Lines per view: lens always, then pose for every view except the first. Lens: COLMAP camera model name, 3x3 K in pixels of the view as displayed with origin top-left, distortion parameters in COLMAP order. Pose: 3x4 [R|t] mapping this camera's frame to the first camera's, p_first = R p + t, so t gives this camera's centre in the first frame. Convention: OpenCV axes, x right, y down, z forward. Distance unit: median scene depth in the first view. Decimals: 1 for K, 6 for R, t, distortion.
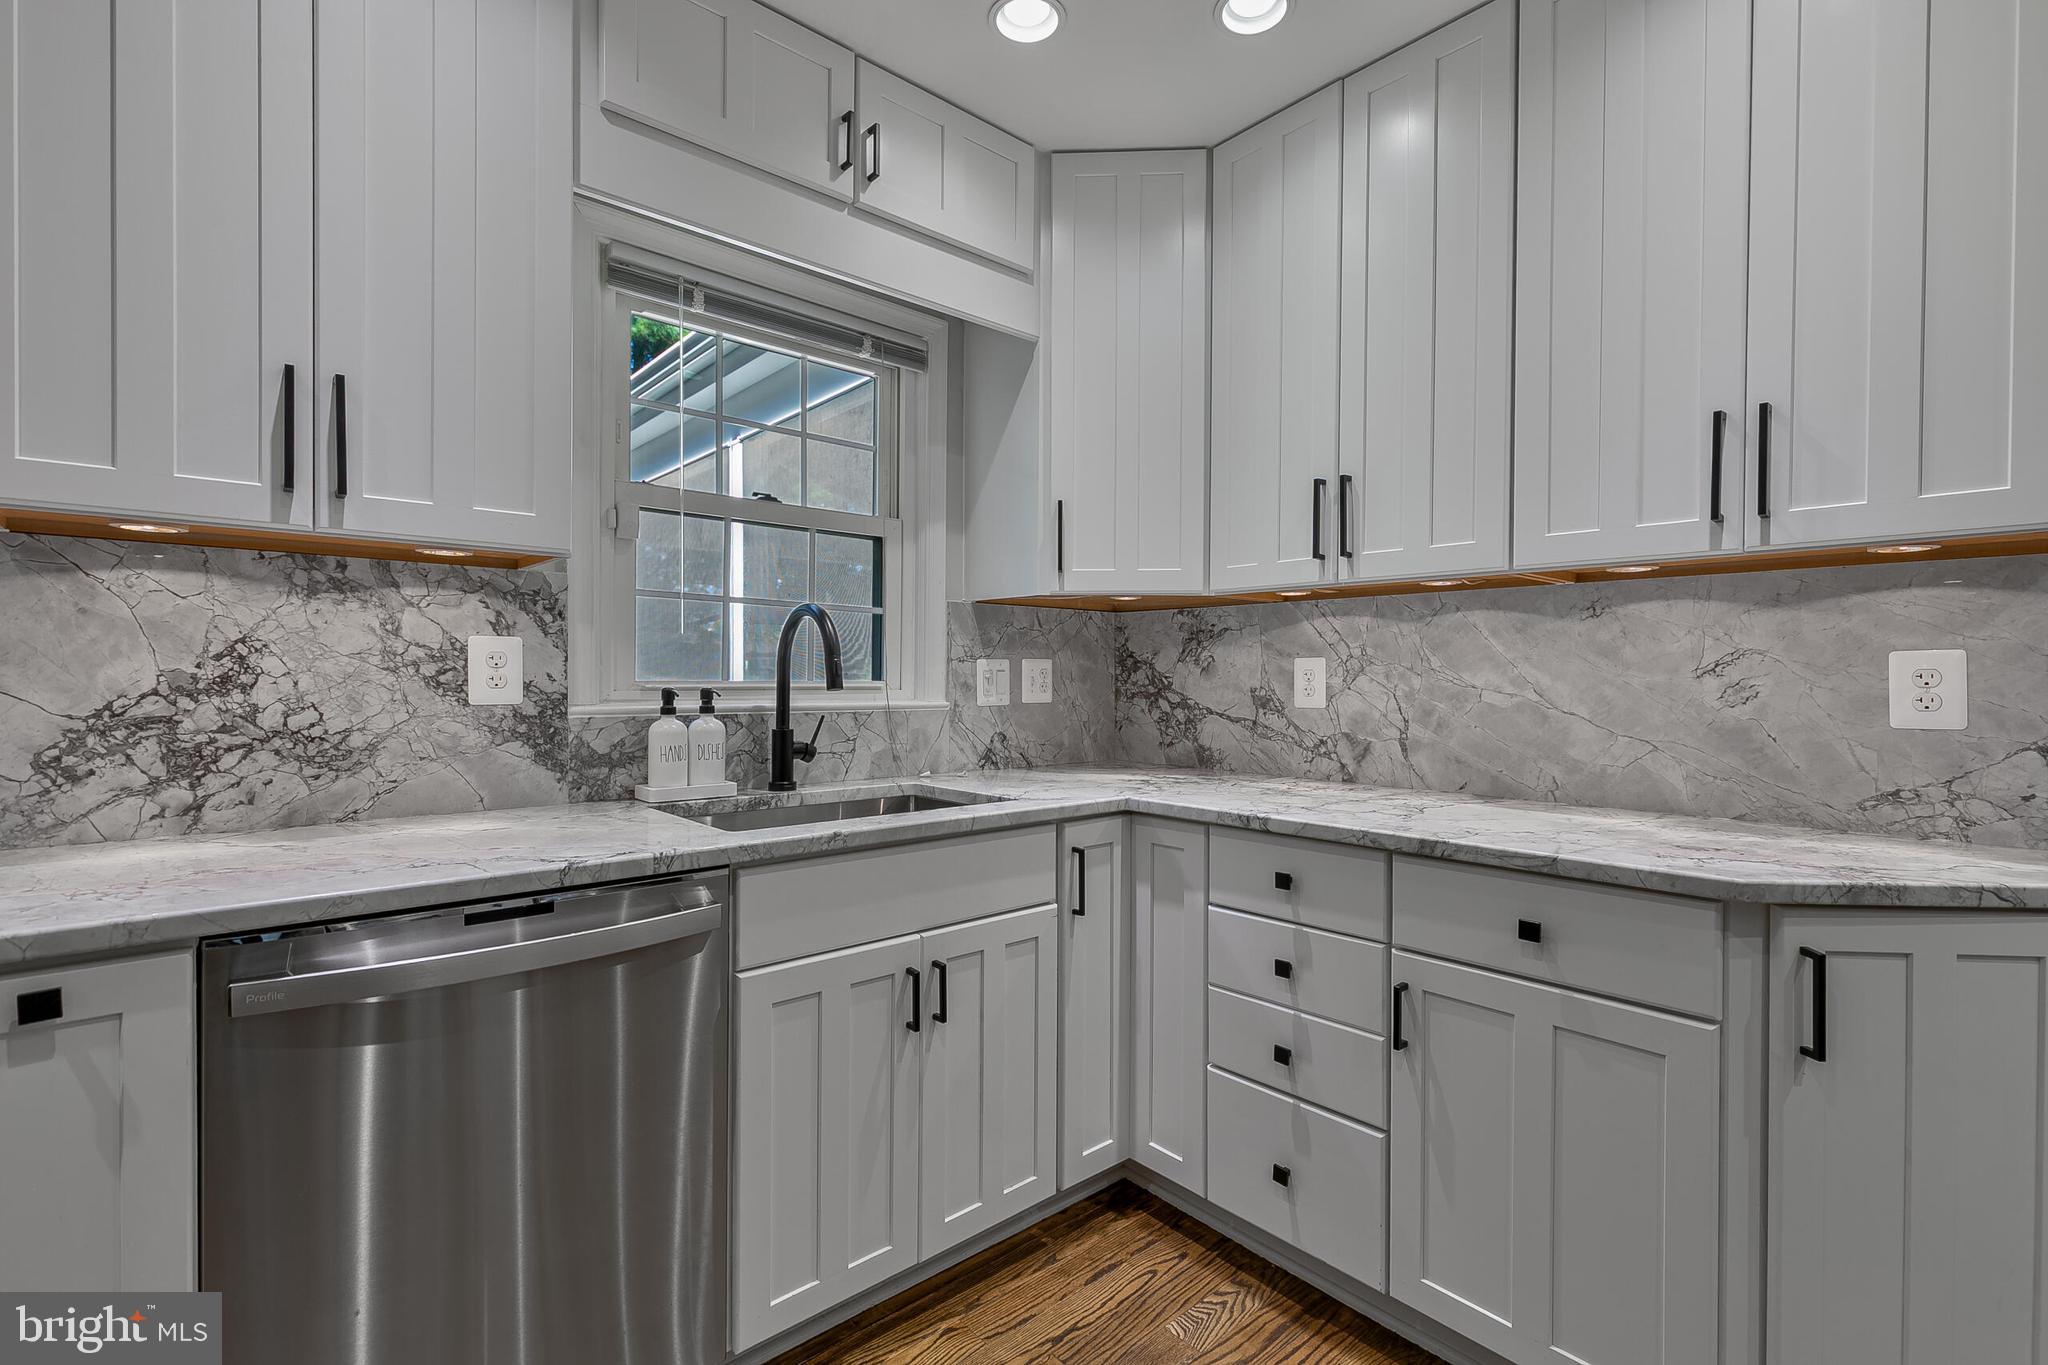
lens RADIAL K [[915.9, 0, 1023.0], [0, 915.9, 684.2], [0, 0, 1]] dist [0.008254, -0.002976]
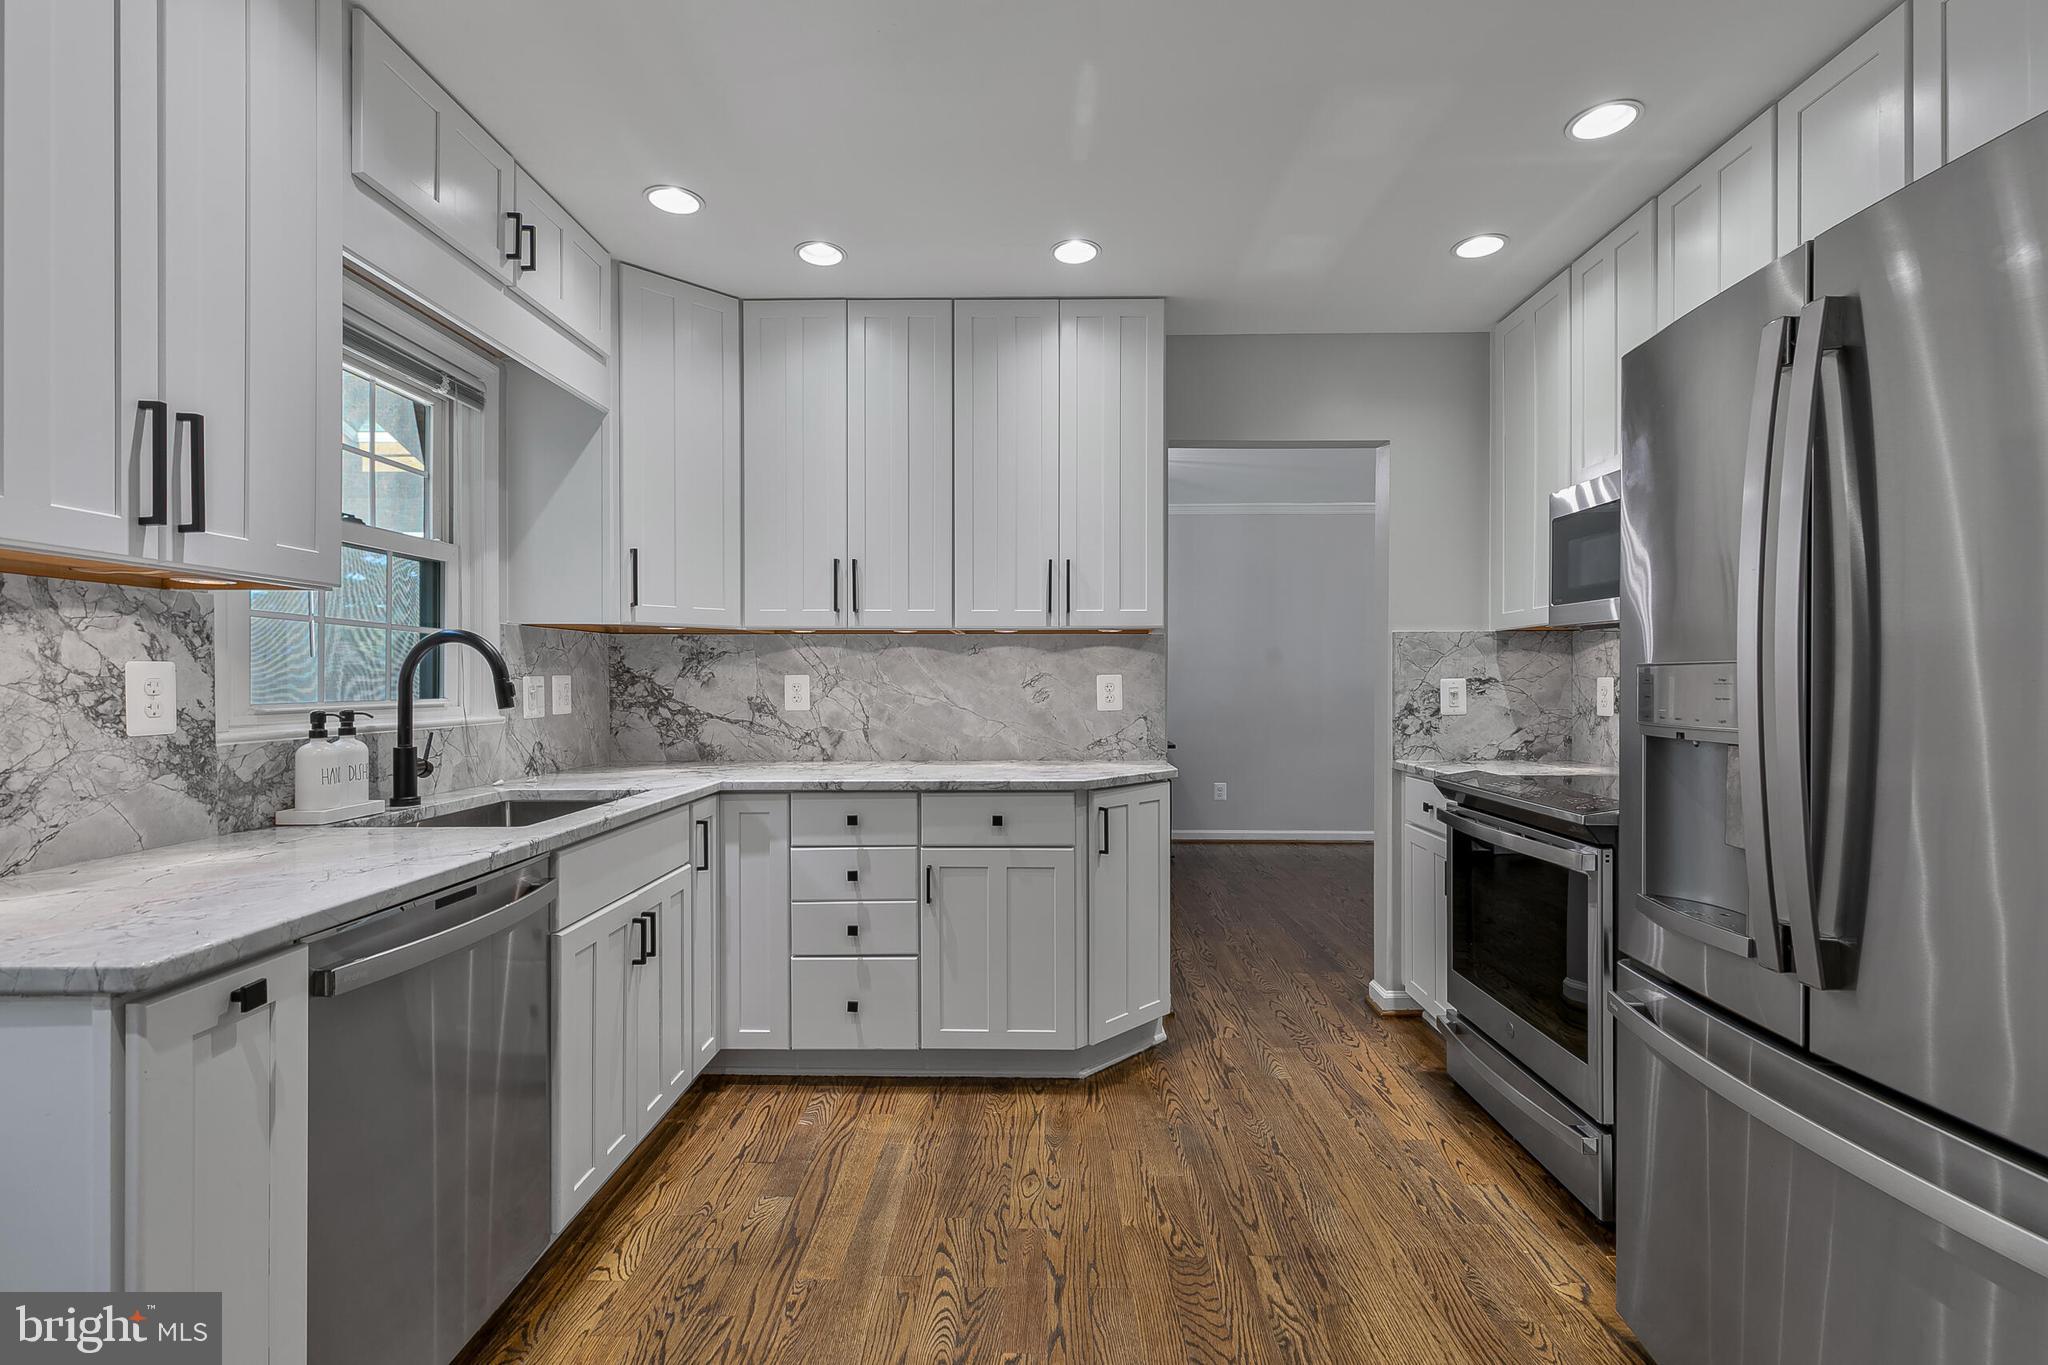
lens RADIAL K [[915.9, 0, 1024.5], [0, 915.9, 684.3], [0, 0, 1]] dist [0.008254, -0.002976]
pose [[0.672575, -0.011401, 0.739941, -0.668494], [0.011945, 0.999918, 0.004550, -0.022747], [-0.739932, 0.005778, 0.672657, -0.276874]]
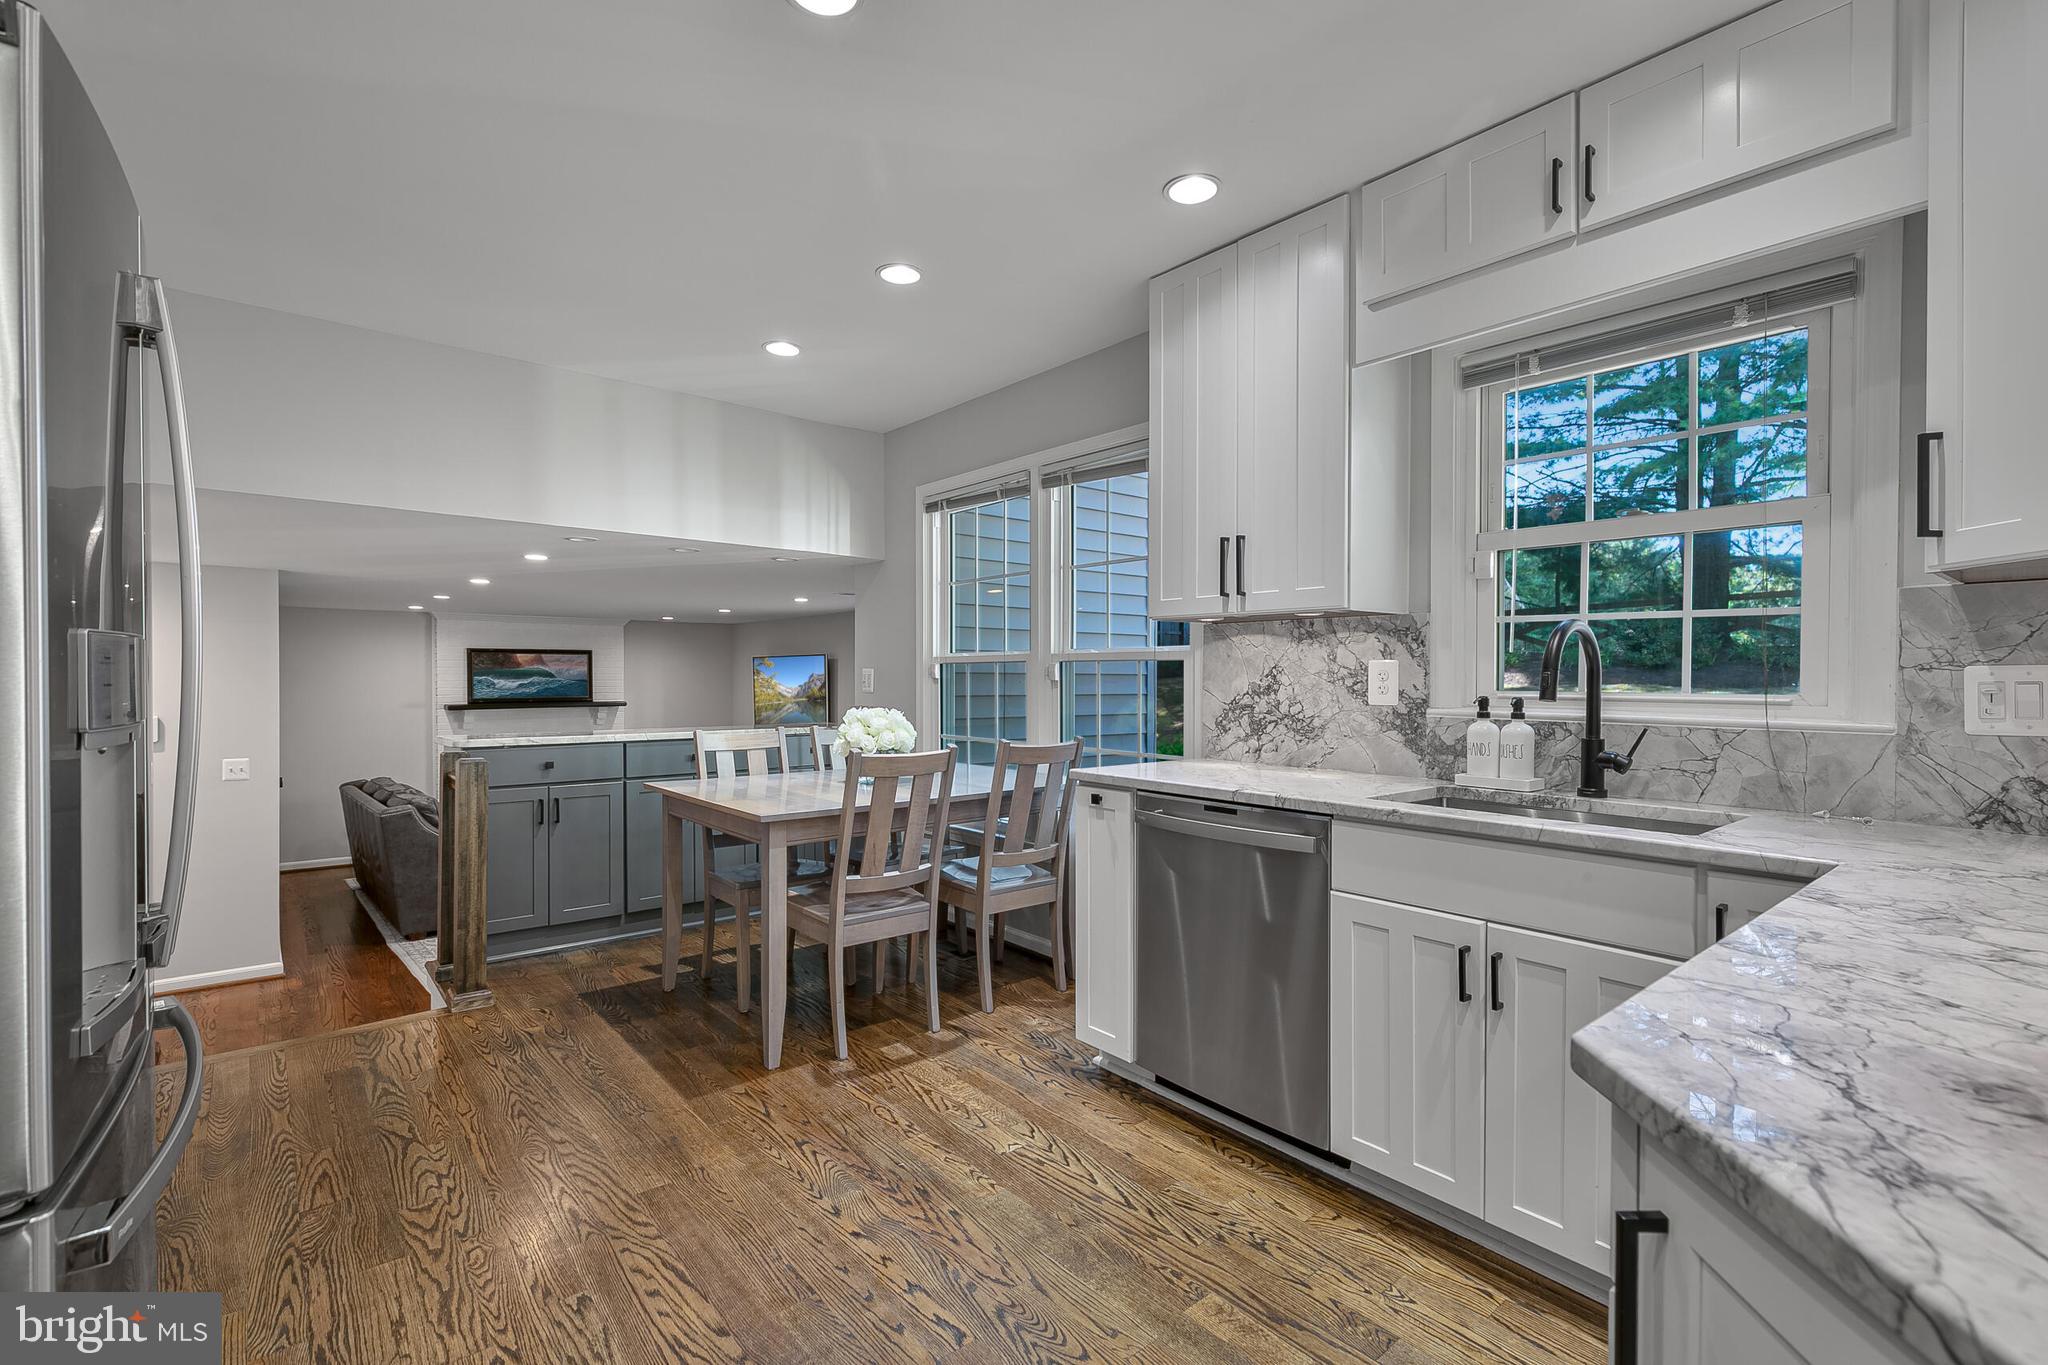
lens RADIAL K [[915.9, 0, 1026.2], [0, 915.9, 684.9], [0, 0, 1]] dist [0.008254, -0.002976]
pose [[-0.025893, 0.003753, -0.999658, 0.955656], [-0.013100, 0.999906, 0.004093, -0.009502], [0.999579, 0.013202, -0.025842, 0.449282]]
